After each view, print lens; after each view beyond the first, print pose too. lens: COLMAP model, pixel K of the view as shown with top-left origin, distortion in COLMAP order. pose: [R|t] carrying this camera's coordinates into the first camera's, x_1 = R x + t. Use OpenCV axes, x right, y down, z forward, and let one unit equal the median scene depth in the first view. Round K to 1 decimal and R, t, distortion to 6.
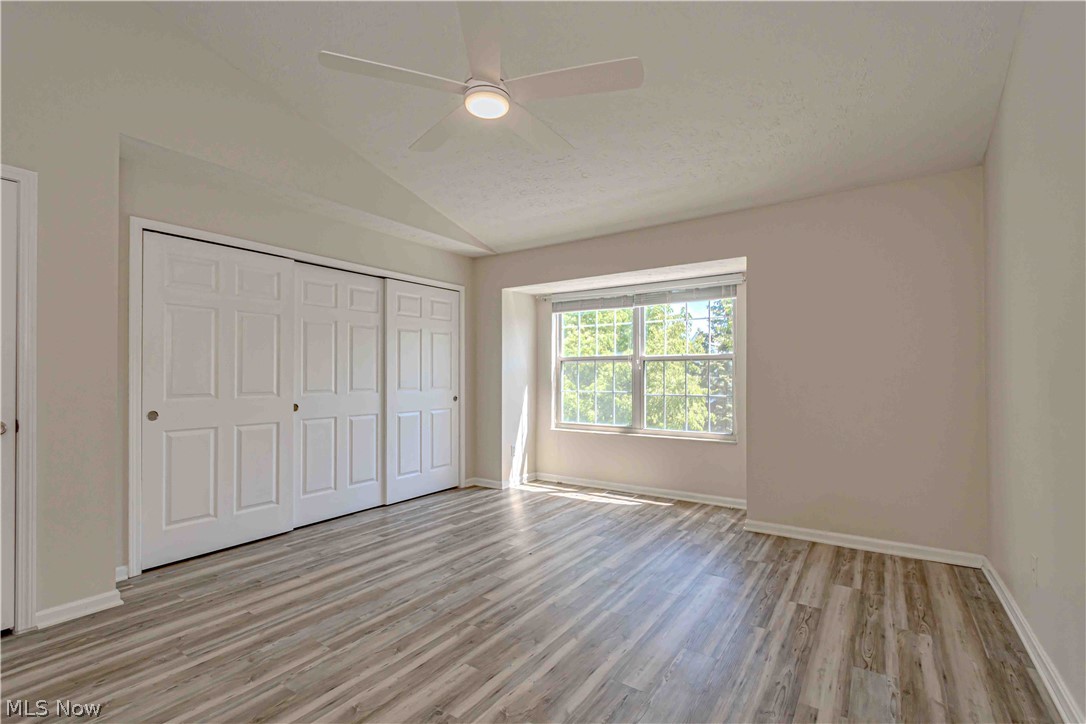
lens RADIAL K [[479.9, 0, 544.4], [0, 479.9, 372.5], [0, 0, 1]] dist [0.006269, -0.005793]
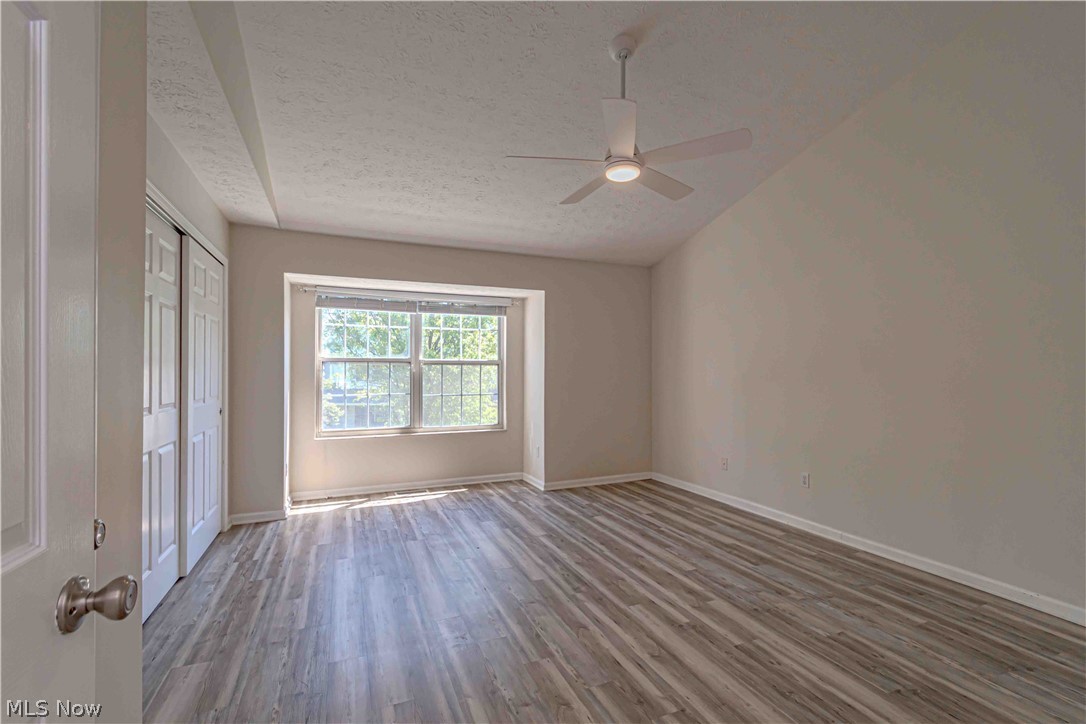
lens RADIAL K [[479.9, 0, 538.8], [0, 479.9, 366.3], [0, 0, 1]] dist [0.006269, -0.005793]
pose [[0.545508, 0.010864, 0.838035, -0.661625], [-0.003778, 0.999938, -0.010504, -0.010397], [-0.838097, 0.002564, 0.545515, 0.239727]]
